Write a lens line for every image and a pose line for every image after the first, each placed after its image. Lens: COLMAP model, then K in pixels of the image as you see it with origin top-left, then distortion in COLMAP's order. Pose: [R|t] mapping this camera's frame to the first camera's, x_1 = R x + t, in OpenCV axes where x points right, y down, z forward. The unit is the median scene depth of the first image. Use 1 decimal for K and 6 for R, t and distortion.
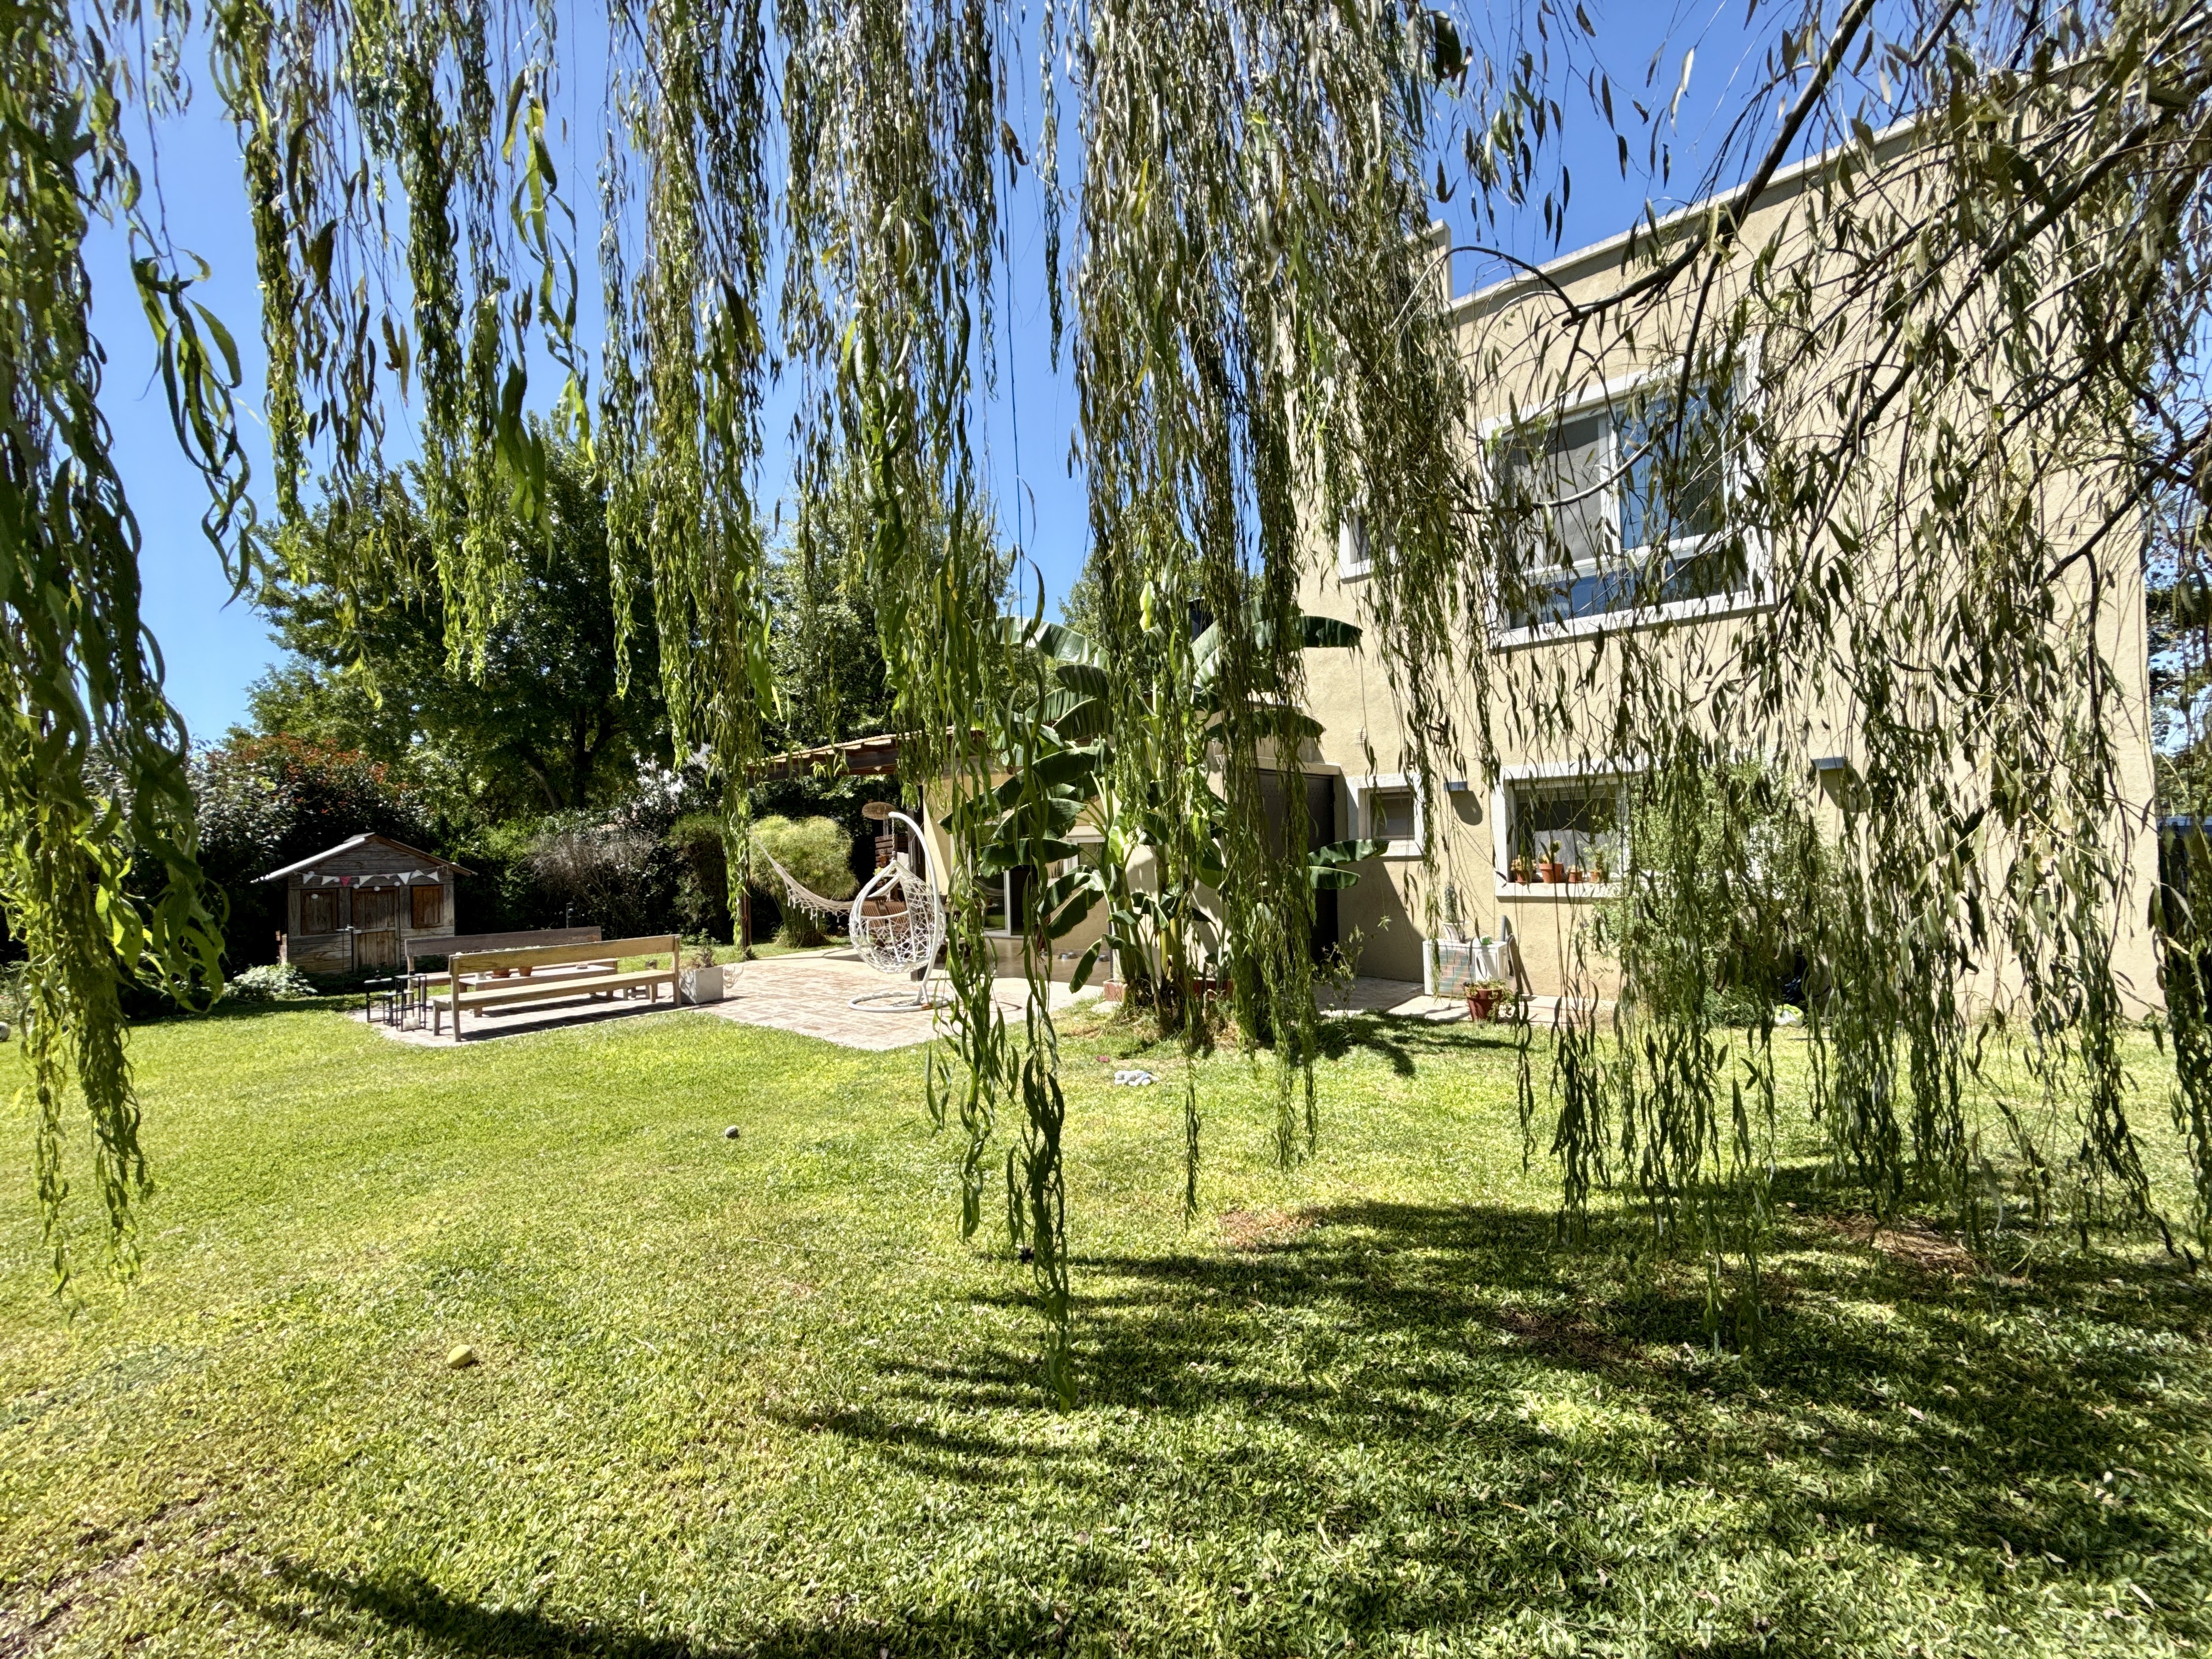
lens RADIAL K [[883.1, 0, 1098.0], [0, 883.1, 831.6], [0, 0, 1]] dist [-0.003374, 0.000535]
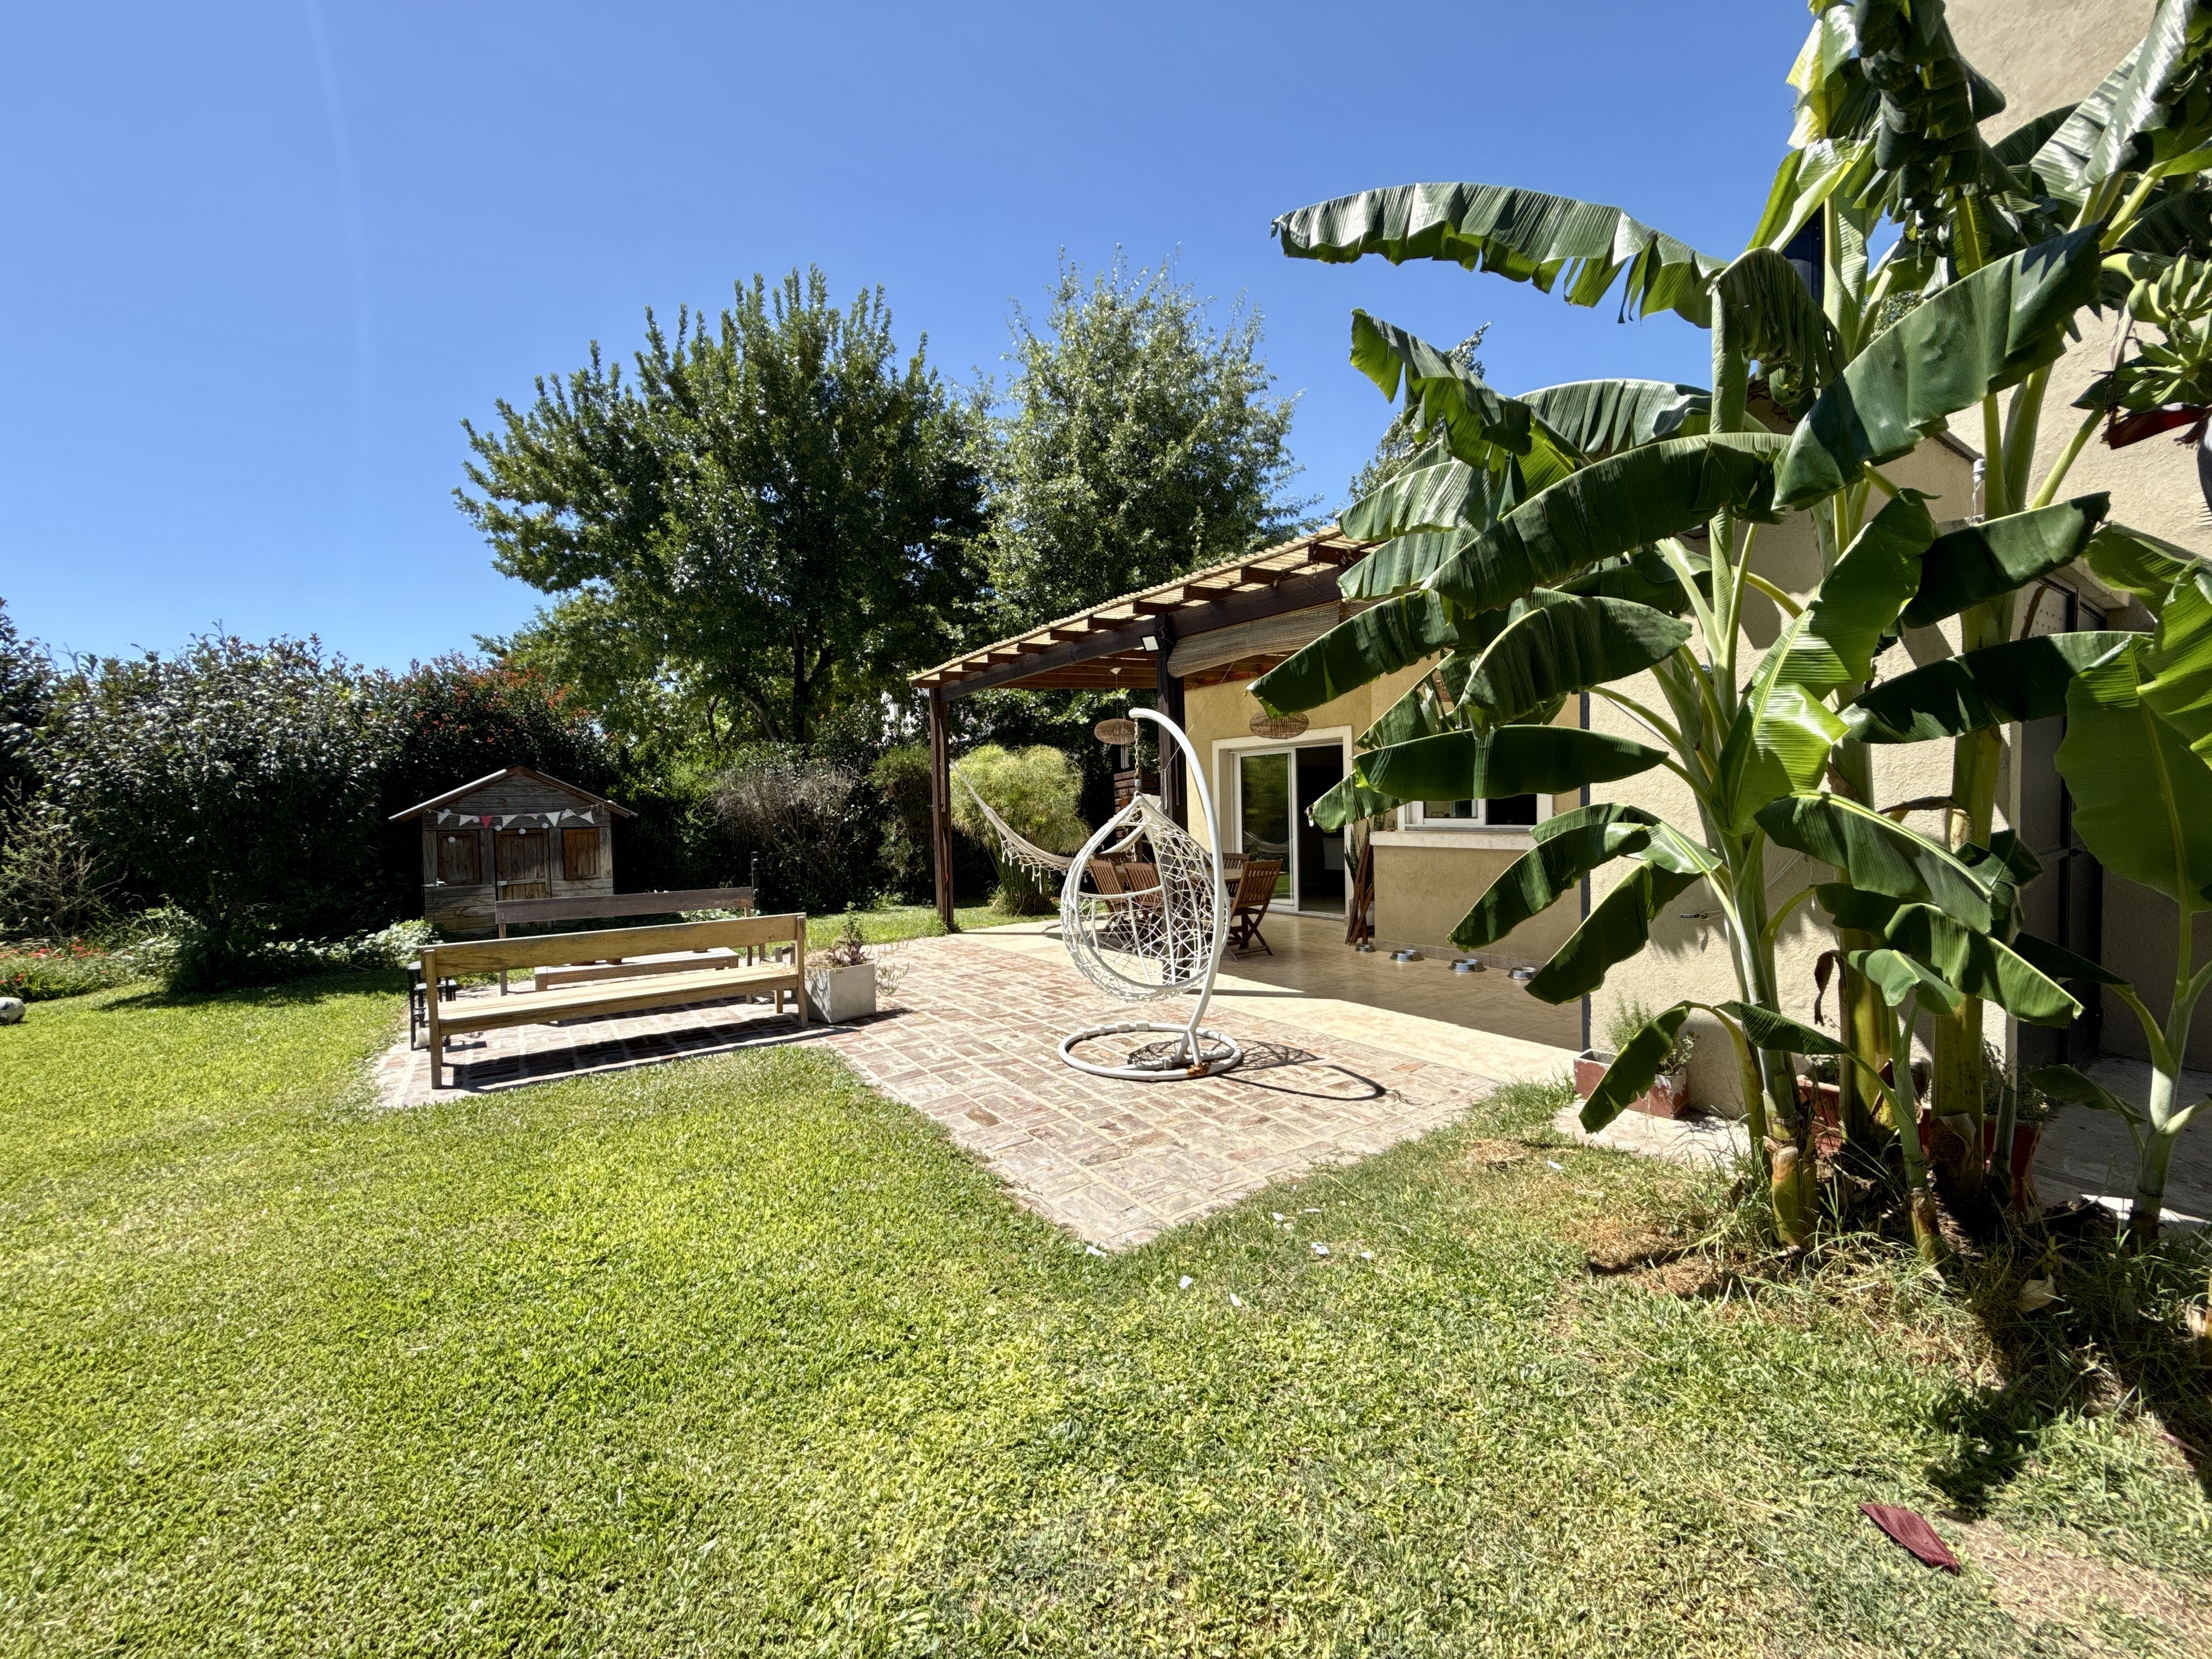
lens RADIAL K [[883.1, 0, 1098.7], [0, 883.1, 827.3], [0, 0, 1]] dist [-0.003374, 0.000535]
pose [[0.963124, 0.014505, -0.268668, -0.067650], [-0.000449, 0.998631, 0.052305, 0.014887], [0.269059, -0.050256, 0.961812, 0.293584]]
